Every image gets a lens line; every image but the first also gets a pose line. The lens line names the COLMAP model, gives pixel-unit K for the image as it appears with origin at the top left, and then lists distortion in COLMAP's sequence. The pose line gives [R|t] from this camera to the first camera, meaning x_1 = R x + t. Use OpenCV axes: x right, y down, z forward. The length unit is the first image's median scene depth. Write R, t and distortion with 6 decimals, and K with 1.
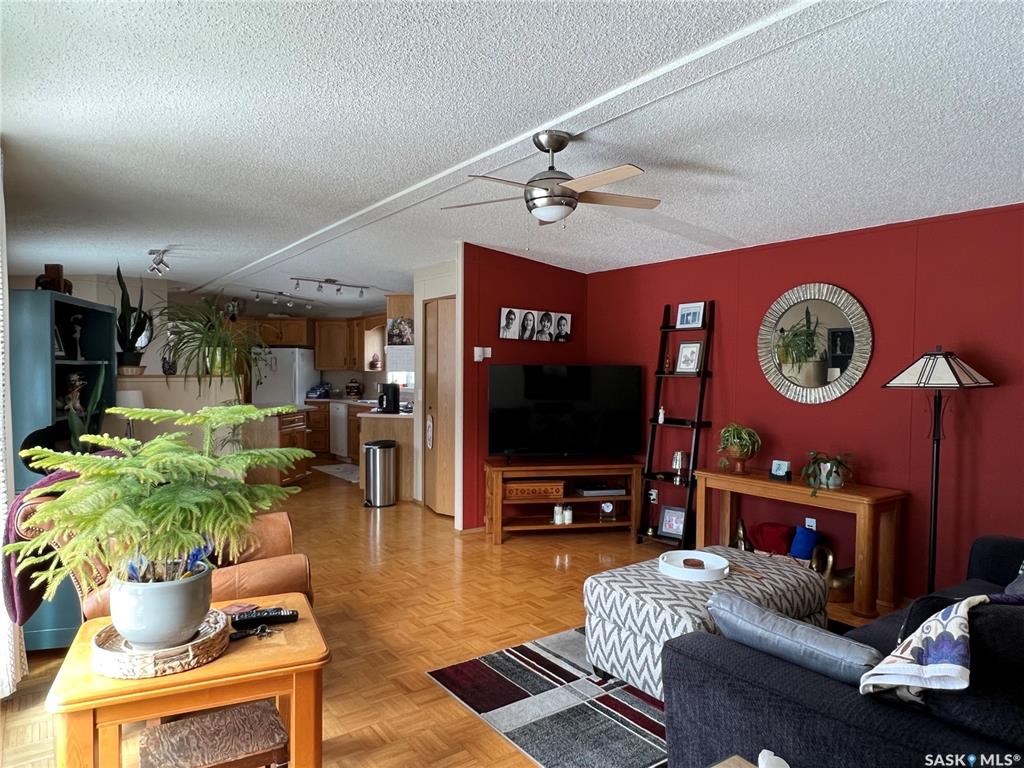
lens RADIAL K [[662.5, 0, 507.8], [0, 662.5, 389.5], [0, 0, 1]] dist [0.000082, -0.002668]
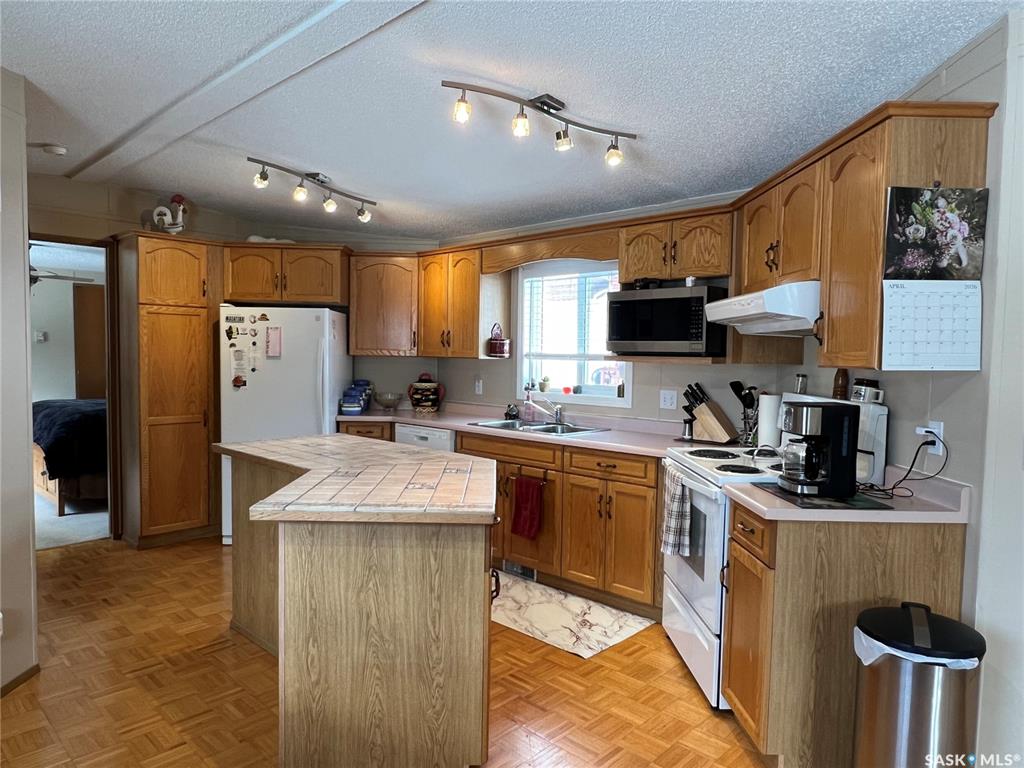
lens RADIAL K [[662.5, 0, 507.8], [0, 662.5, 389.5], [0, 0, 1]] dist [0.000082, -0.002668]
pose [[0.981532, -0.002010, 0.191289, -0.304720], [-0.002402, 0.999736, 0.022831, -0.017870], [-0.191285, -0.022869, 0.981268, 0.560189]]
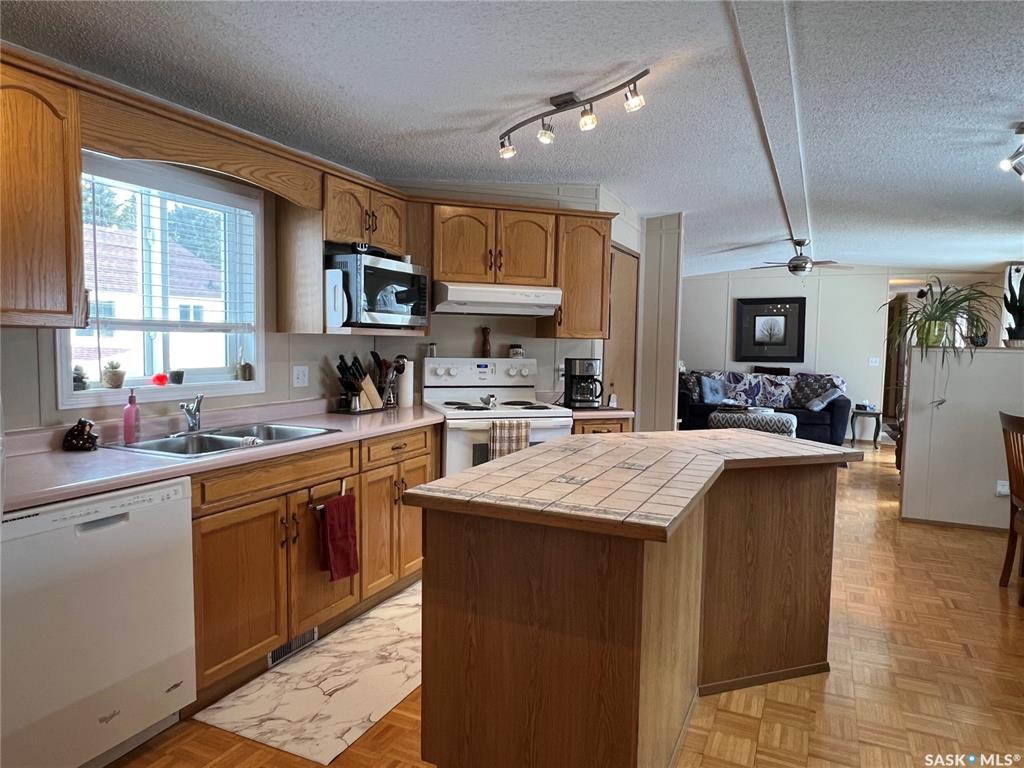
lens RADIAL K [[662.5, 0, 507.8], [0, 662.5, 389.5], [0, 0, 1]] dist [0.000082, -0.002668]
pose [[-0.488155, -0.080133, 0.869071, -0.511734], [0.008278, 0.995306, 0.096422, -0.030053], [-0.872718, 0.054263, -0.485200, 1.045669]]
